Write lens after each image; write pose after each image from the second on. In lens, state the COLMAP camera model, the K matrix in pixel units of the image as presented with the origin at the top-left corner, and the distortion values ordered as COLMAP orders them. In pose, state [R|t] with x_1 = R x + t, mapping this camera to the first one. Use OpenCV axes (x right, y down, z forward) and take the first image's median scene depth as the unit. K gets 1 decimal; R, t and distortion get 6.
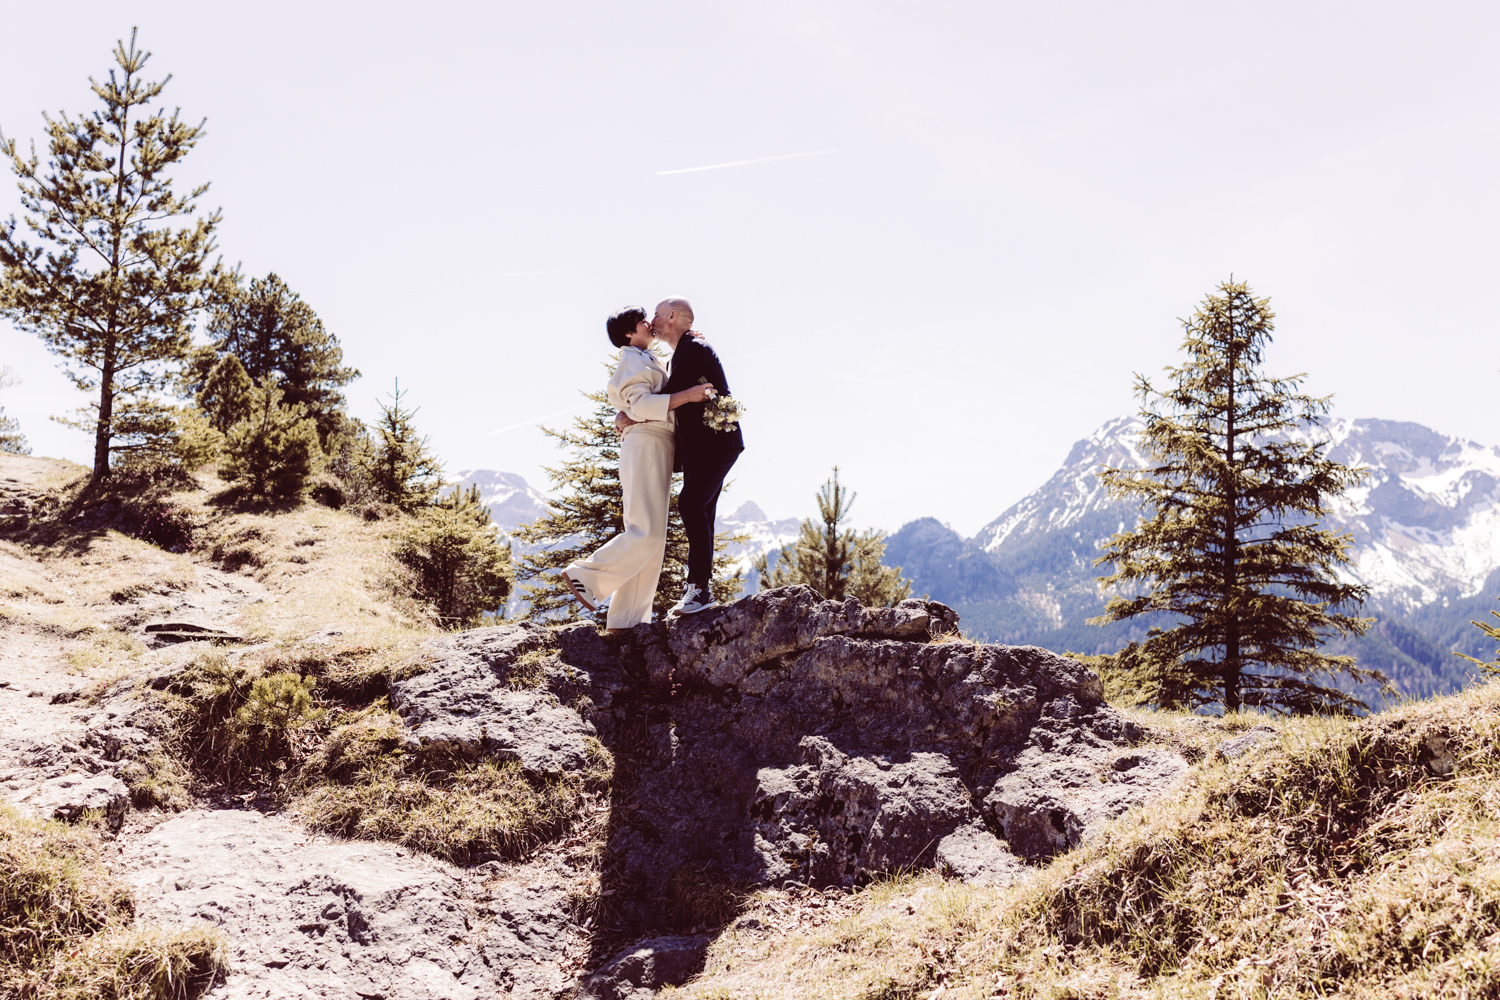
lens RADIAL K [[1728.6, 0, 750.0], [0, 1728.6, 500.0], [0, 0, 1]] dist [-0.050245, -0.024301]
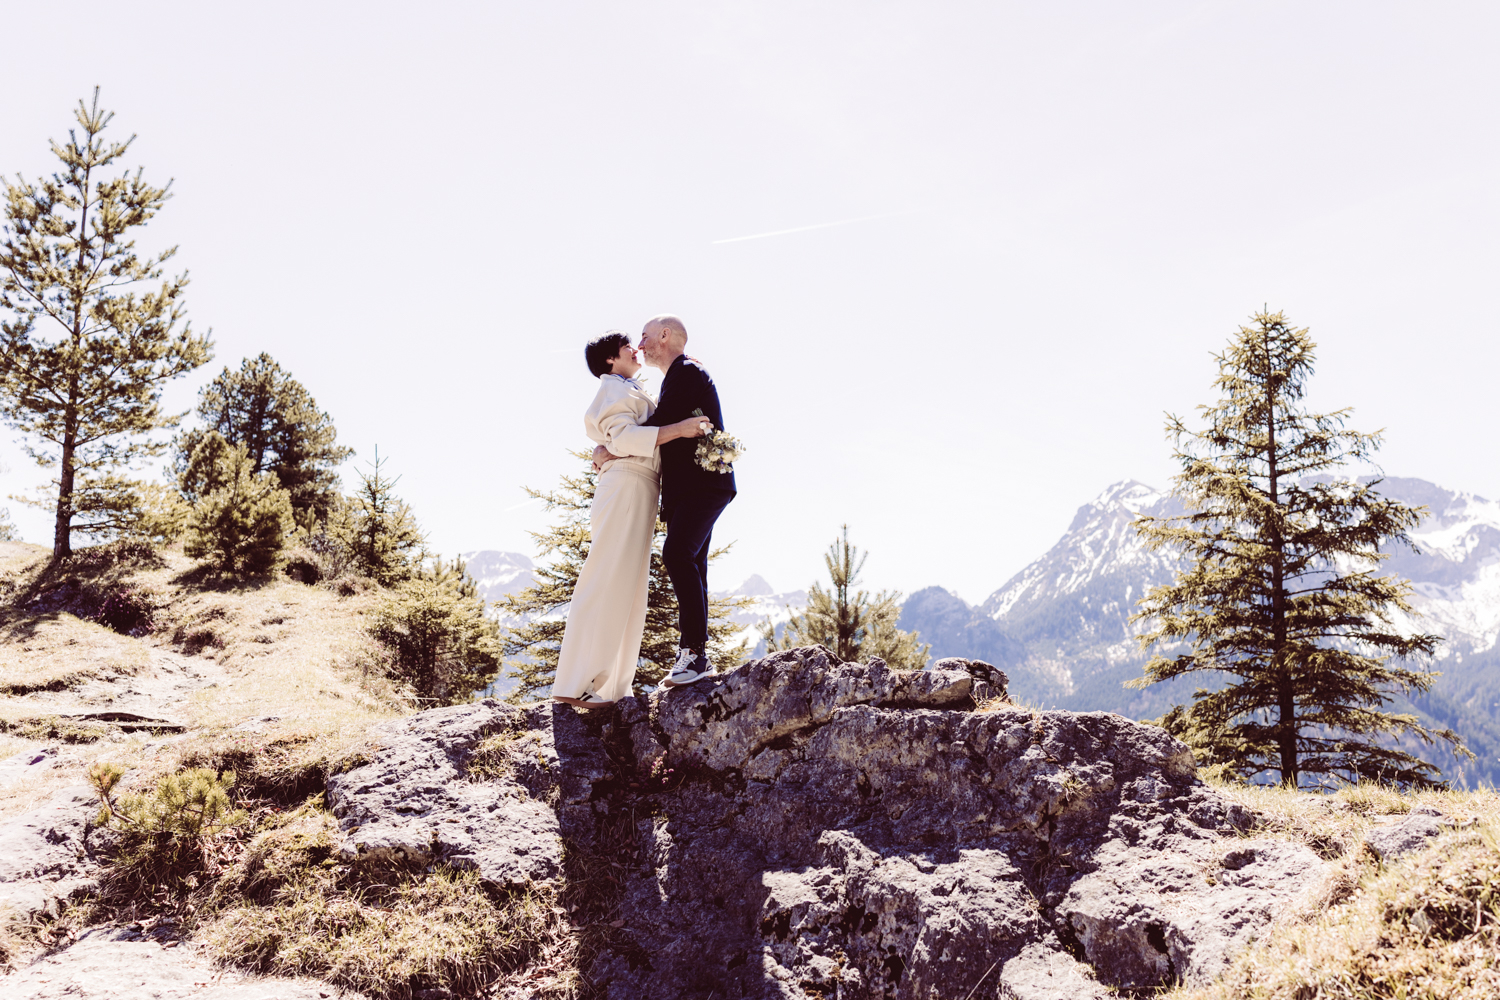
lens RADIAL K [[1613.0, 0, 753.2], [0, 1613.0, 481.7], [0, 0, 1]] dist [-0.015270, -0.029151]
pose [[0.999636, -0.026965, -0.001034, 0.002802], [0.026847, 0.997664, -0.062814, 0.017846], [0.002725, 0.062764, 0.998025, 0.212957]]
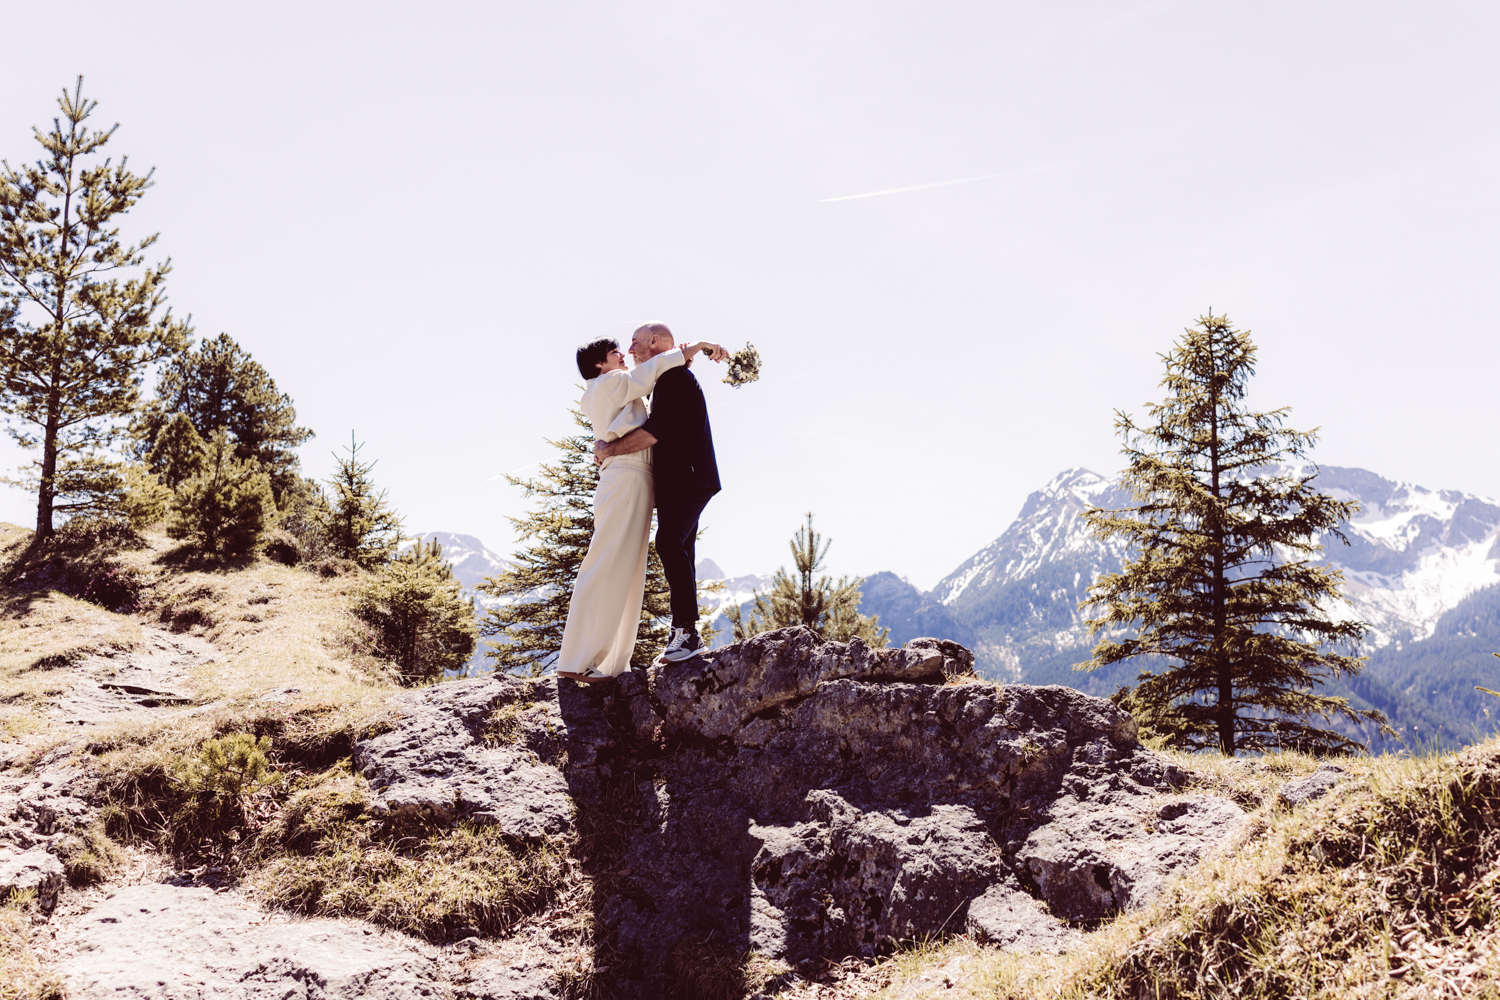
lens RADIAL K [[1676.9, 0, 745.7], [0, 1676.9, 470.7], [0, 0, 1]] dist [-0.044741, 0.003293]
pose [[0.999334, -0.016618, 0.032472, -0.026629], [0.018429, 0.998244, -0.056294, 0.015597], [-0.031480, 0.056855, 0.997886, 0.097306]]
